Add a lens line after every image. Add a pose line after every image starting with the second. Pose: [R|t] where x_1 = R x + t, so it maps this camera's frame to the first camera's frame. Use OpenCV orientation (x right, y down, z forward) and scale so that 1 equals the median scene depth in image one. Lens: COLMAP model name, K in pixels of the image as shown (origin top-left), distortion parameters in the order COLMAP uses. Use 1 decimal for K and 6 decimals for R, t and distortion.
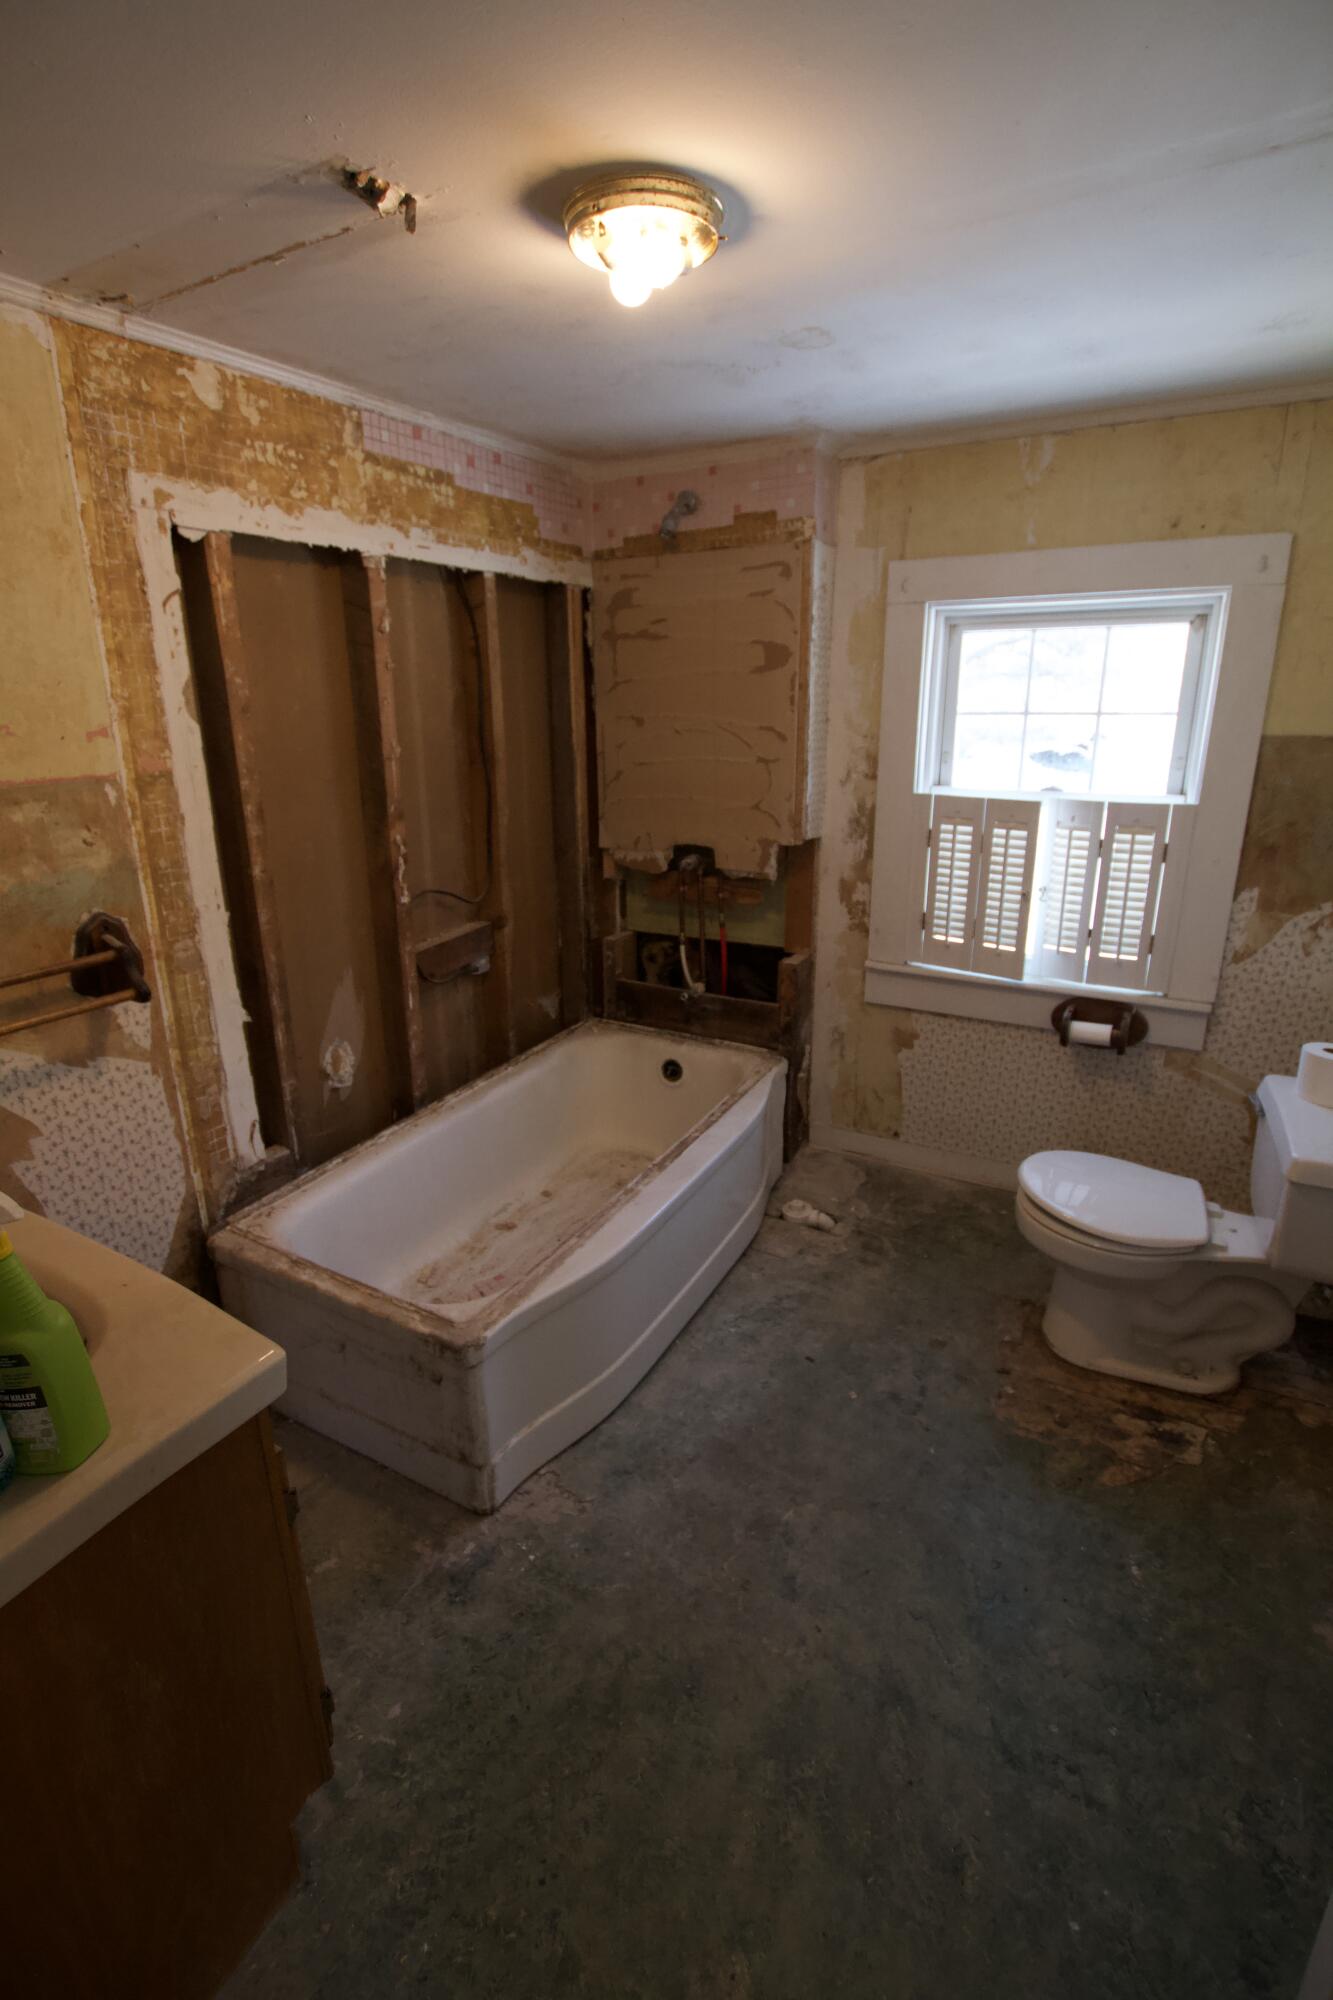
lens RADIAL K [[928.8, 0, 671.6], [0, 928.8, 991.9], [0, 0, 1]] dist [-0.028558, -0.000068]
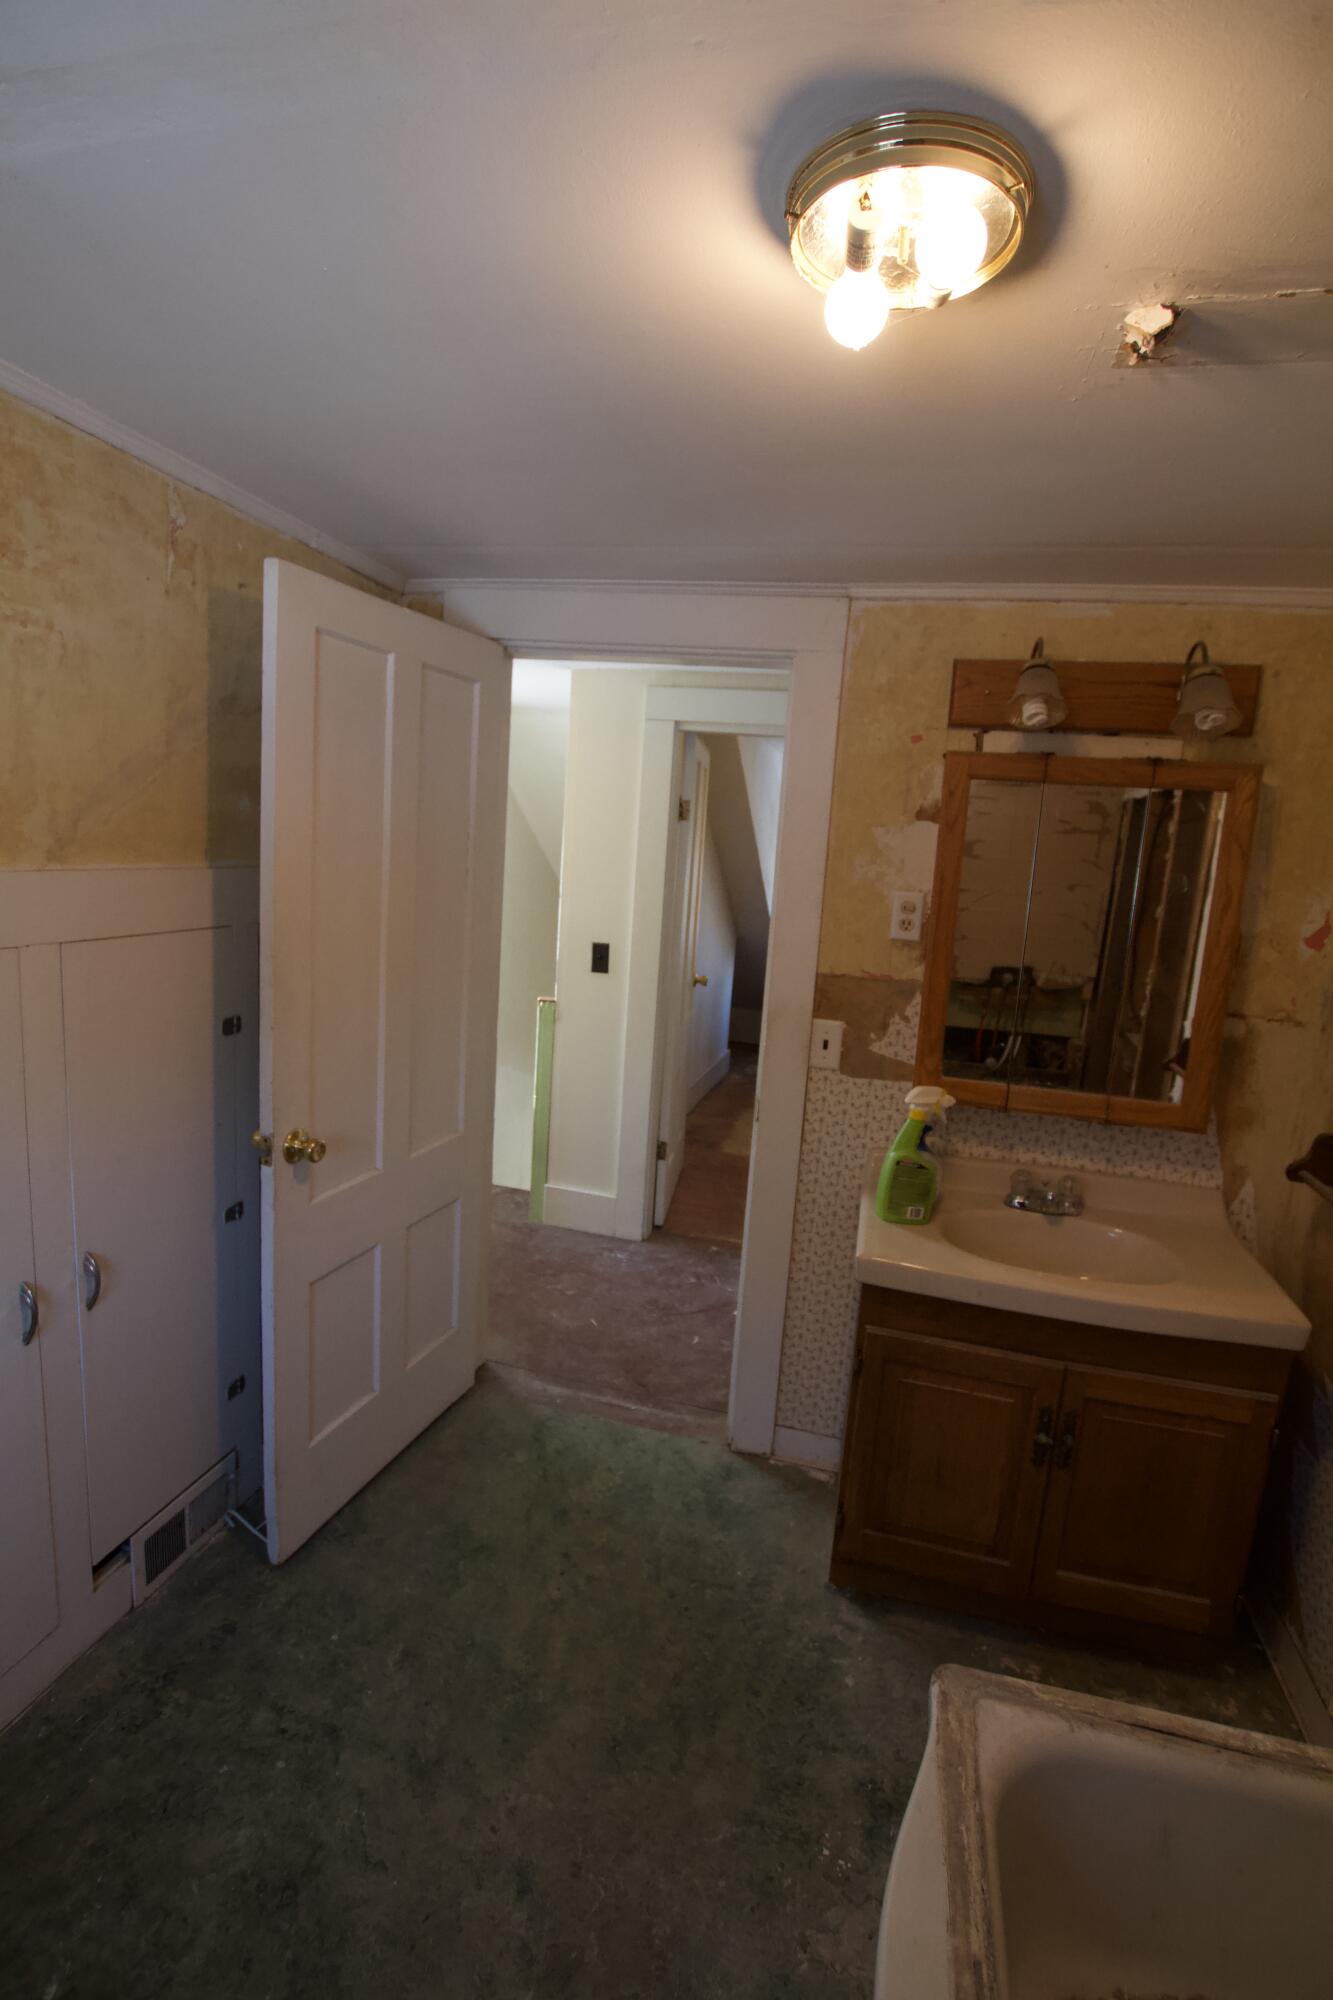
lens RADIAL K [[928.8, 0, 666.5], [0, 928.8, 1000.9], [0, 0, 1]] dist [-0.028558, -0.000068]
pose [[-0.965235, -0.014137, -0.261001, 0.173910], [-0.132862, 0.886452, 0.443340, -0.346322], [0.225097, 0.462605, -0.857513, 1.031753]]
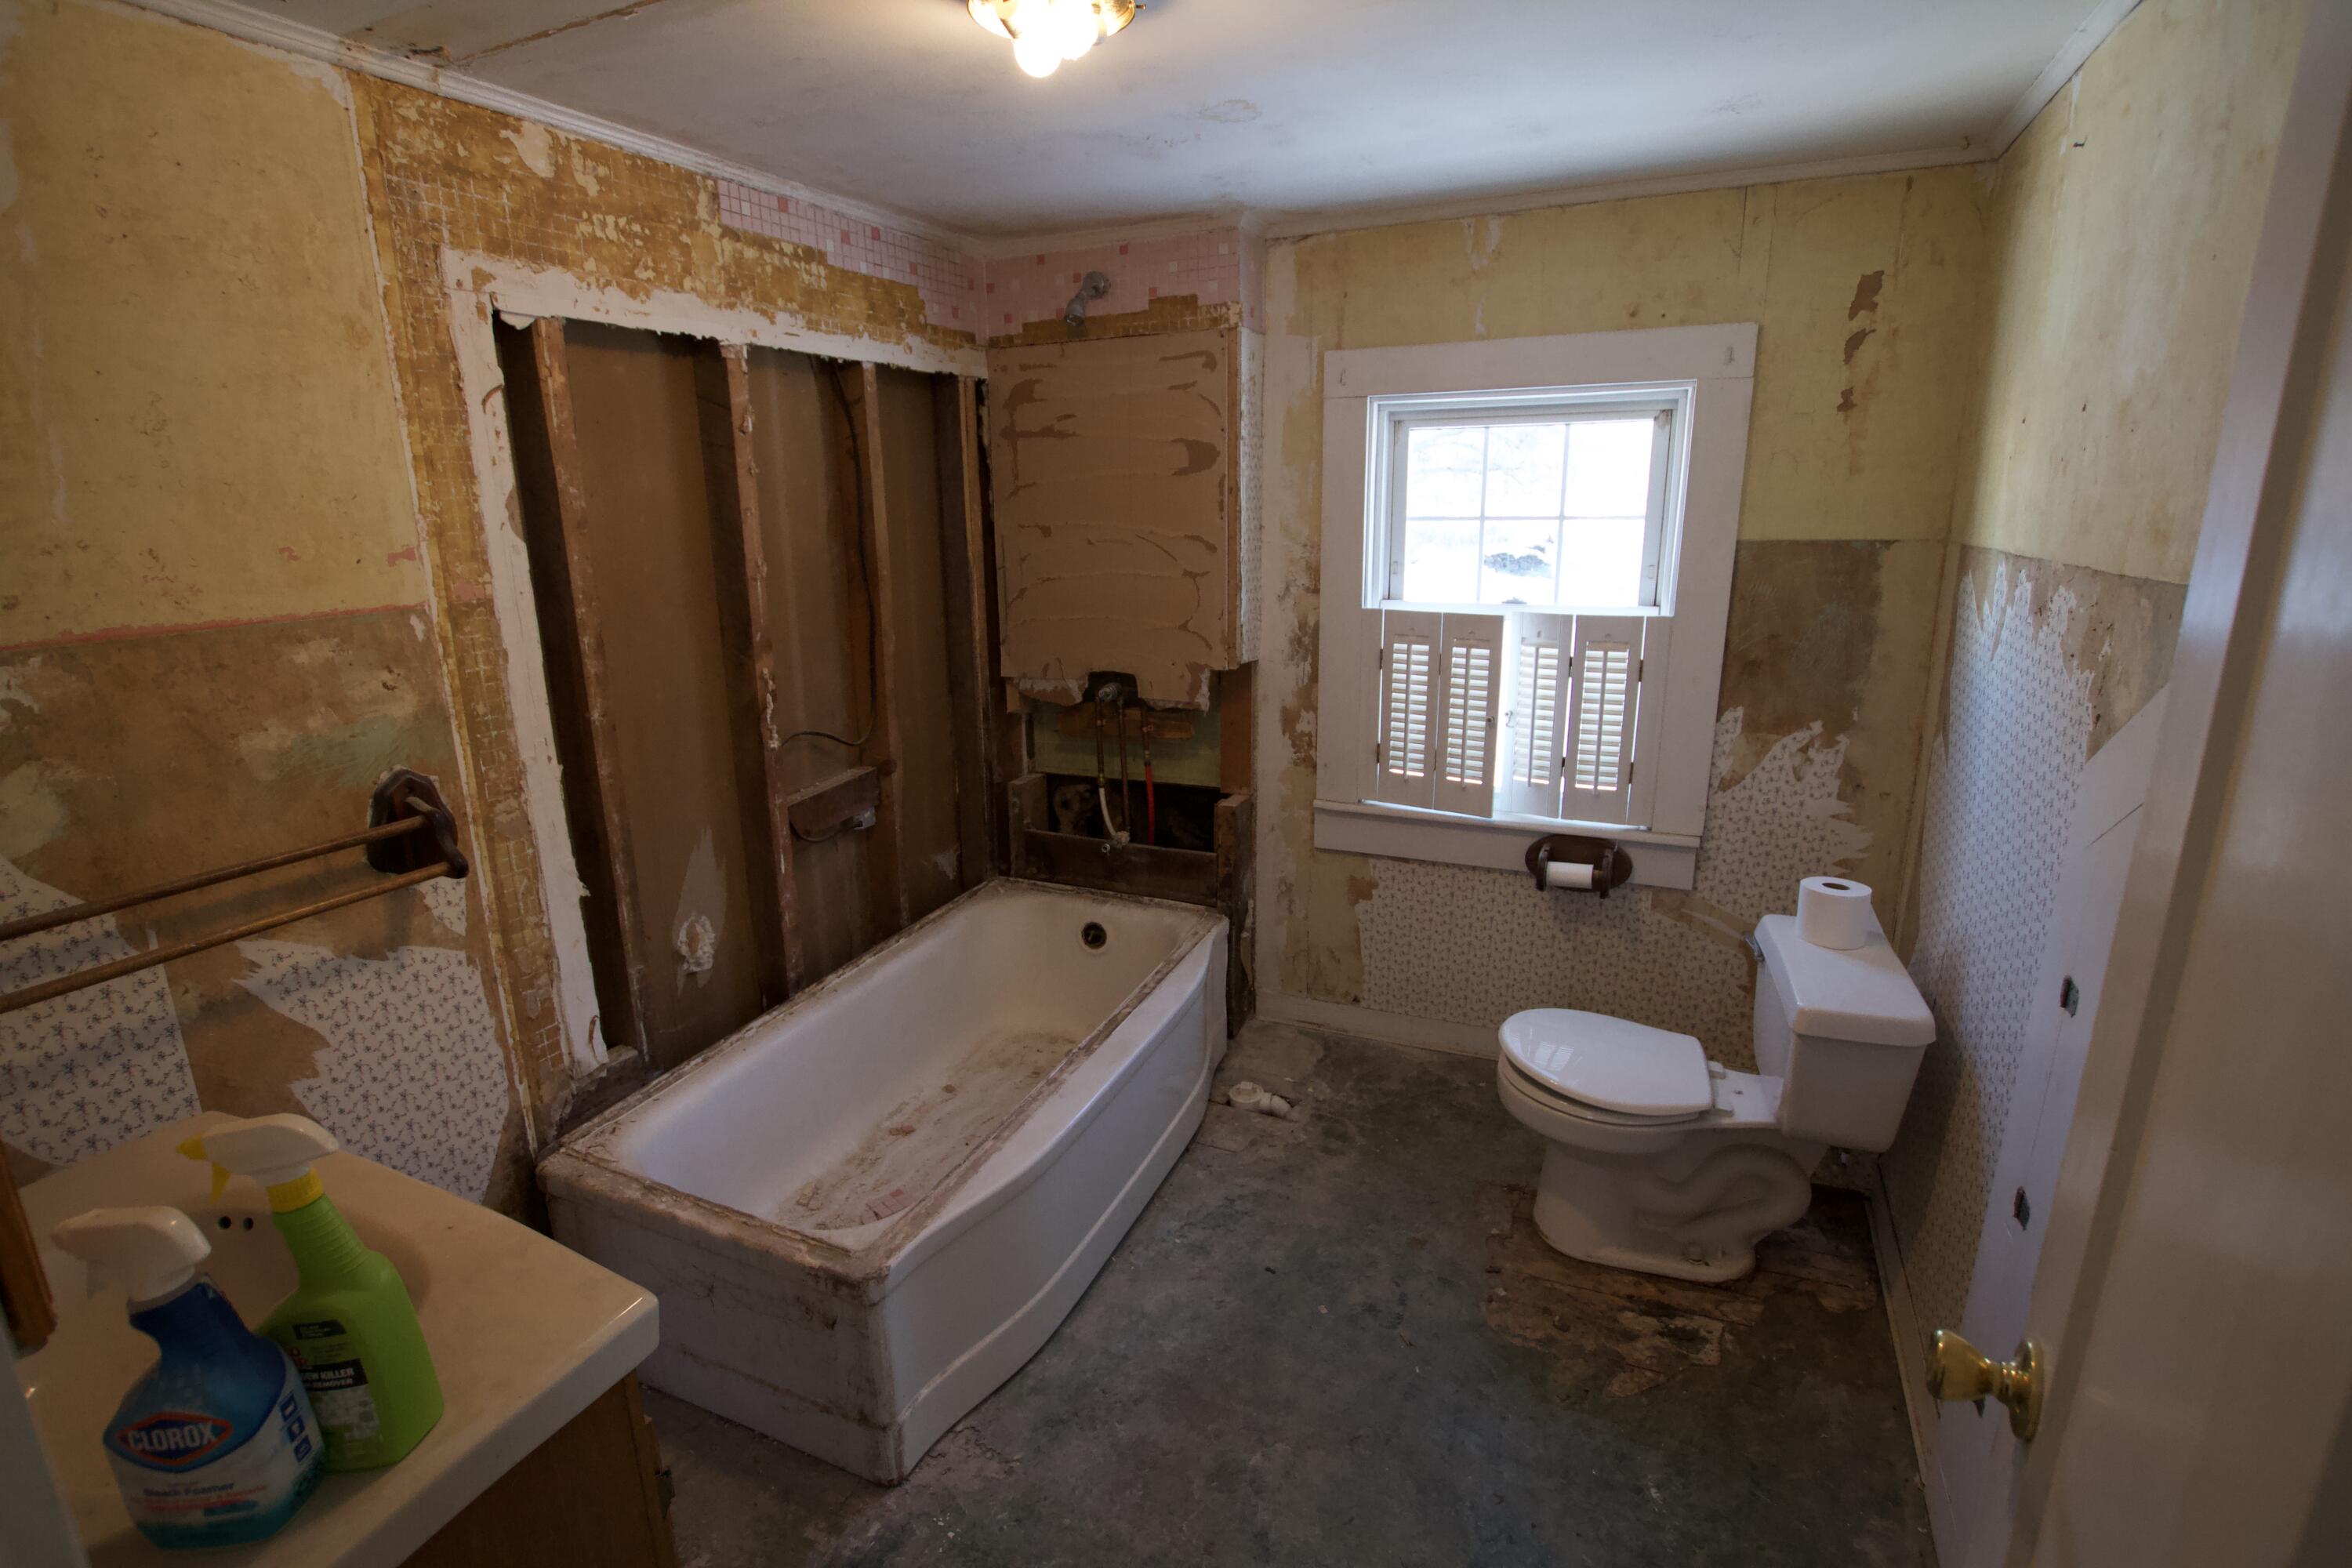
lens RADIAL K [[1092.3, 0, 1170.6], [0, 1092.3, 781.4], [0, 0, 1]] dist [-0.028558, -0.000068]
pose [[0.996158, -0.027357, 0.083194, -0.013701], [0.031711, 0.998170, -0.051479, -0.003819], [-0.081633, 0.053919, 0.995203, -0.012841]]
